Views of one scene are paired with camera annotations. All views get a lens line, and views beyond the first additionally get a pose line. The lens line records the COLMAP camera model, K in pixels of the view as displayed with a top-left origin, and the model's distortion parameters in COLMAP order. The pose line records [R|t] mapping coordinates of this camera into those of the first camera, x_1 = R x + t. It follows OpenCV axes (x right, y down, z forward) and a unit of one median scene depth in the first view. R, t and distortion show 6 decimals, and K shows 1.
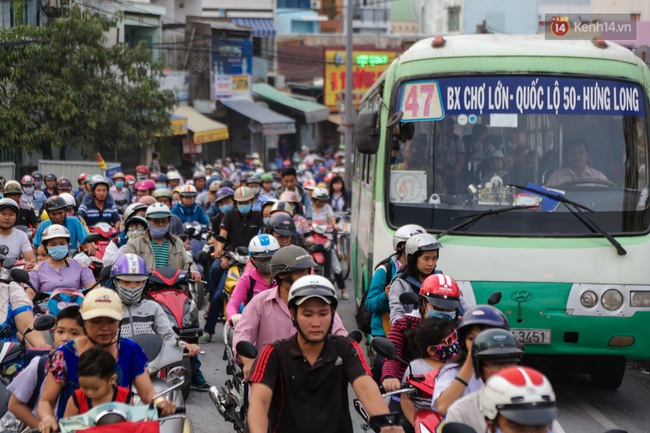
lens RADIAL K [[1959.1, 0, 325.0], [0, 1959.1, 216.5], [0, 0, 1]] dist [0.191705, 1.149469]
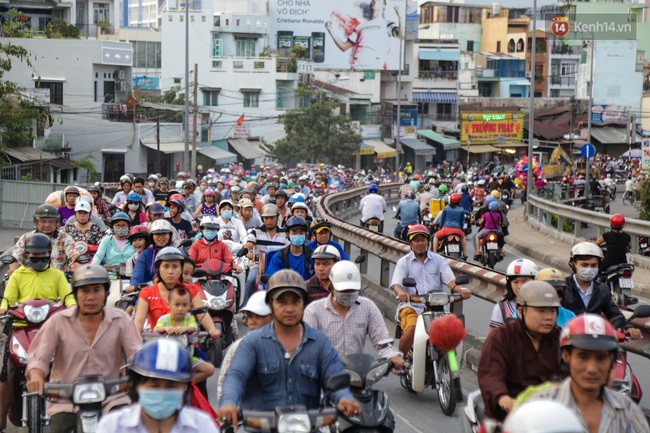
lens RADIAL K [[1600.0, 0, 325.0], [0, 1600.0, 216.5], [0, 0, 1]] dist [-0.000522, -0.002409]
pose [[0.980966, 0.022476, -0.192873, 0.210425], [-0.023279, 0.999727, -0.001898, 0.031383], [0.192778, 0.006351, 0.981222, -0.734441]]
